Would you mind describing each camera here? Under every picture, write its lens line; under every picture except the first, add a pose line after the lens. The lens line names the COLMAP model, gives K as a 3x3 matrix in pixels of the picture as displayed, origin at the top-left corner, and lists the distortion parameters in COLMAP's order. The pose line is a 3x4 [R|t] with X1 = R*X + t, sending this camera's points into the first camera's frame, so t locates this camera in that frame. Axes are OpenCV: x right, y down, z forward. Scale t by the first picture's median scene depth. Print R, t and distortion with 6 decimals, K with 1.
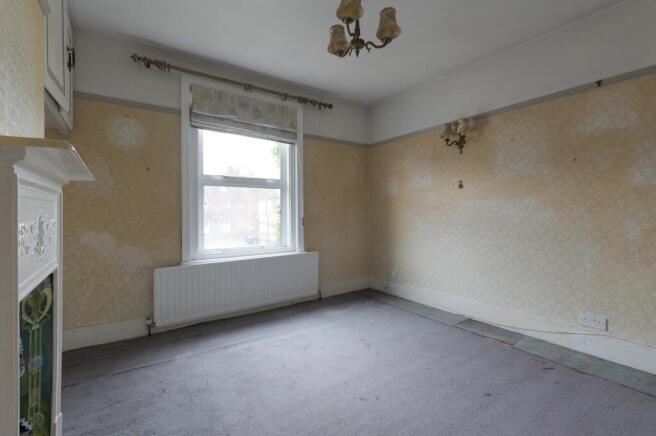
lens RADIAL K [[293.2, 0, 329.6], [0, 293.2, 209.8], [0, 0, 1]] dist [0.001953, 0.000122]
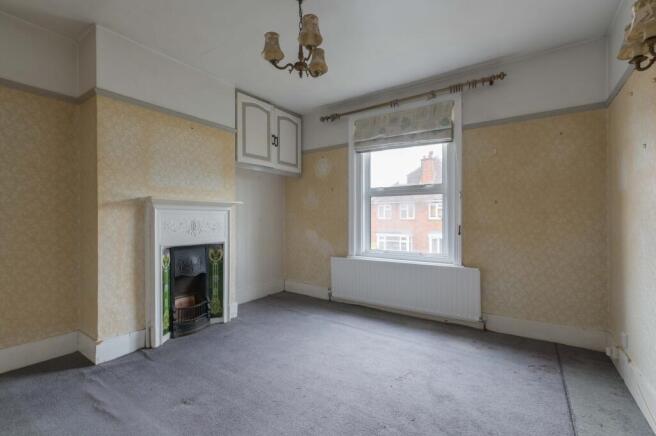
lens RADIAL K [[293.7, 0, 328.0], [0, 293.7, 218.0], [0, 0, 1]] dist [0.000253, -0.000044]
pose [[0.342255, 0.001599, -0.939606, 0.623329], [0.005466, 0.999978, 0.003693, -0.000265], [0.939591, -0.006400, 0.342238, 0.379047]]
